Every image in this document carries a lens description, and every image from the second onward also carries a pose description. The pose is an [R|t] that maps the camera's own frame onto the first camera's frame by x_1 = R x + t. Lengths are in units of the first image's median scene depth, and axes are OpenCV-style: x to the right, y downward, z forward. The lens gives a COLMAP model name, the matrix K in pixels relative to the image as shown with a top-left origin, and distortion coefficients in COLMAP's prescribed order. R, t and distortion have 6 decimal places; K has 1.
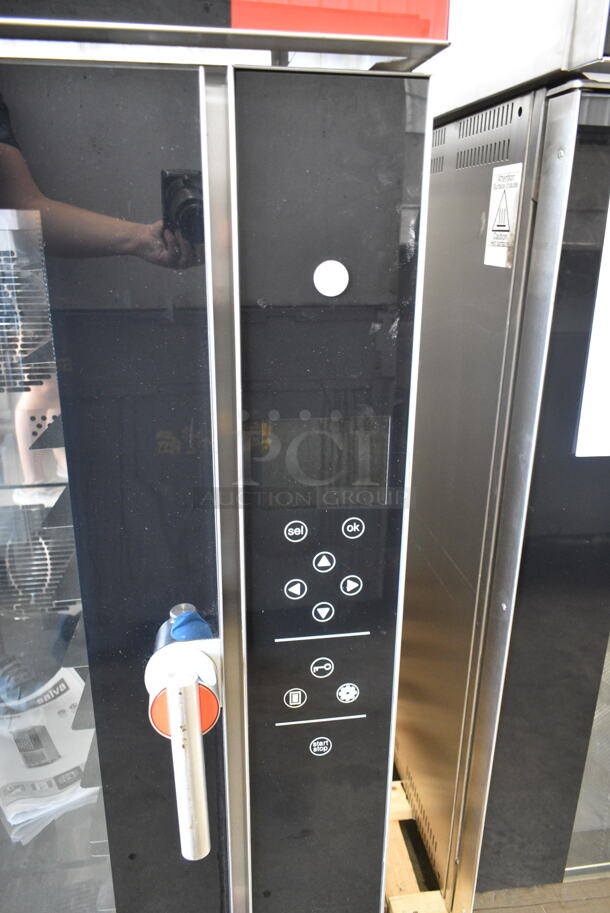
lens RADIAL K [[699.5, 0, 310.1], [0, 699.5, 459.3], [0, 0, 1]] dist [-0.025262, 0.014386]
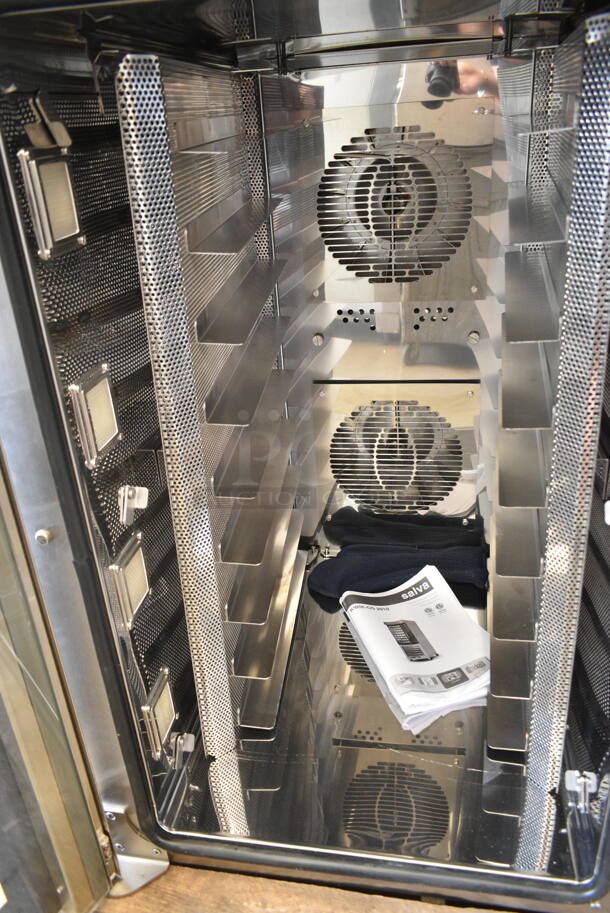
lens RADIAL K [[699.5, 0, 306.4], [0, 699.5, 457.8], [0, 0, 1]] dist [-0.025262, 0.014386]
pose [[0.945175, 0.079593, -0.316716, -0.272614], [-0.036506, 0.989517, 0.139726, 0.015599], [0.324517, -0.120504, 0.938172, 0.035067]]
